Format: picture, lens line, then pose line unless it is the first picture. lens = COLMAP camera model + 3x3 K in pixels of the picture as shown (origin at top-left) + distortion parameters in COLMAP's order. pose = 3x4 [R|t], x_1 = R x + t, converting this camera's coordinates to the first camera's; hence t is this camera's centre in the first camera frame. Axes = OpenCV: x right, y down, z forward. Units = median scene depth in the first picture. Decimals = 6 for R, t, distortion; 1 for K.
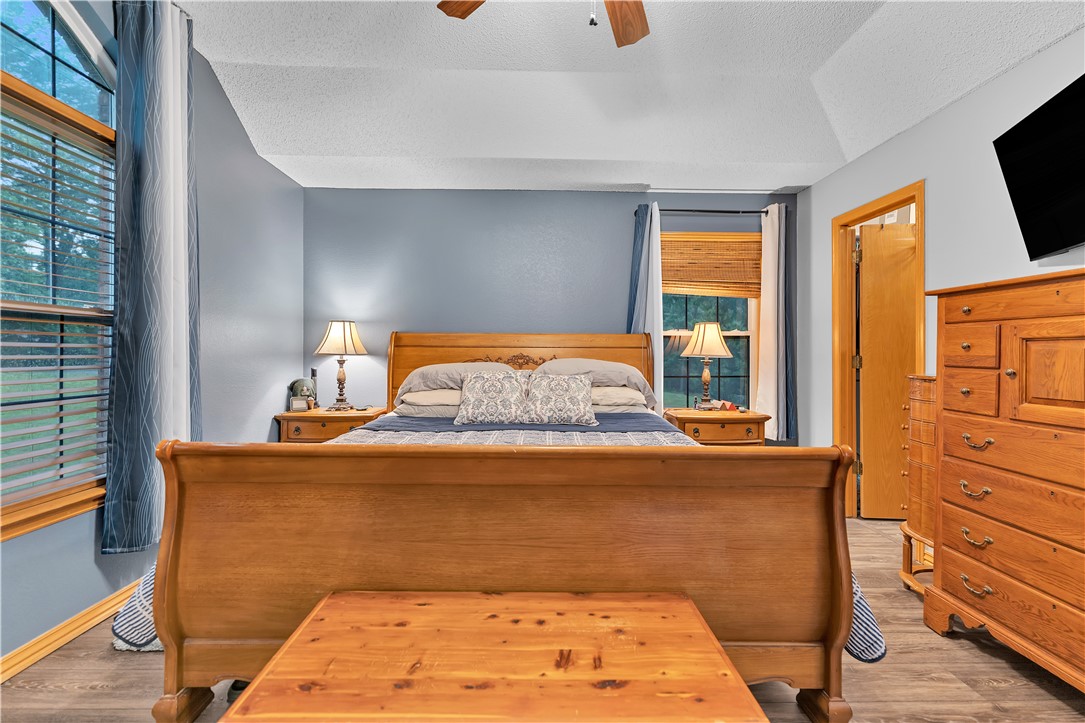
lens RADIAL K [[453.2, 0, 542.2], [0, 453.2, 353.6], [0, 0, 1]] dist [0.002172, -0.000471]
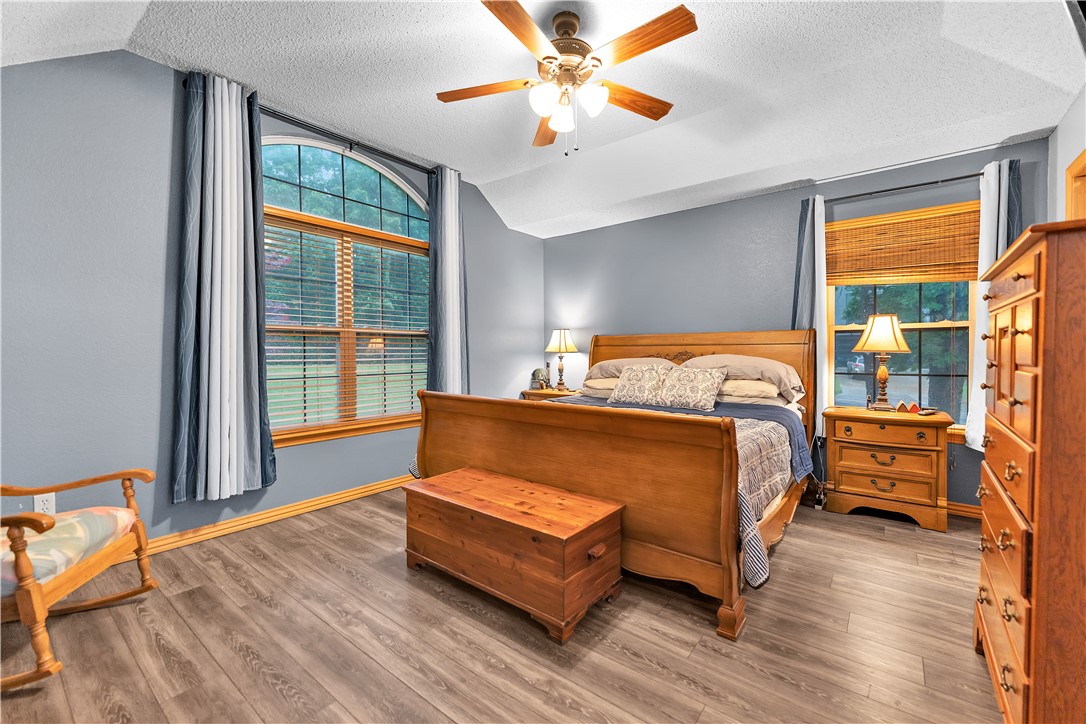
lens RADIAL K [[453.6, 0, 543.4], [0, 453.6, 360.5], [0, 0, 1]] dist [0.002172, -0.000471]
pose [[0.769676, 0.005433, -0.638412, 0.476313], [0.006409, 0.999848, 0.016235, 0.004989], [0.638403, -0.016588, 0.769524, -0.157419]]
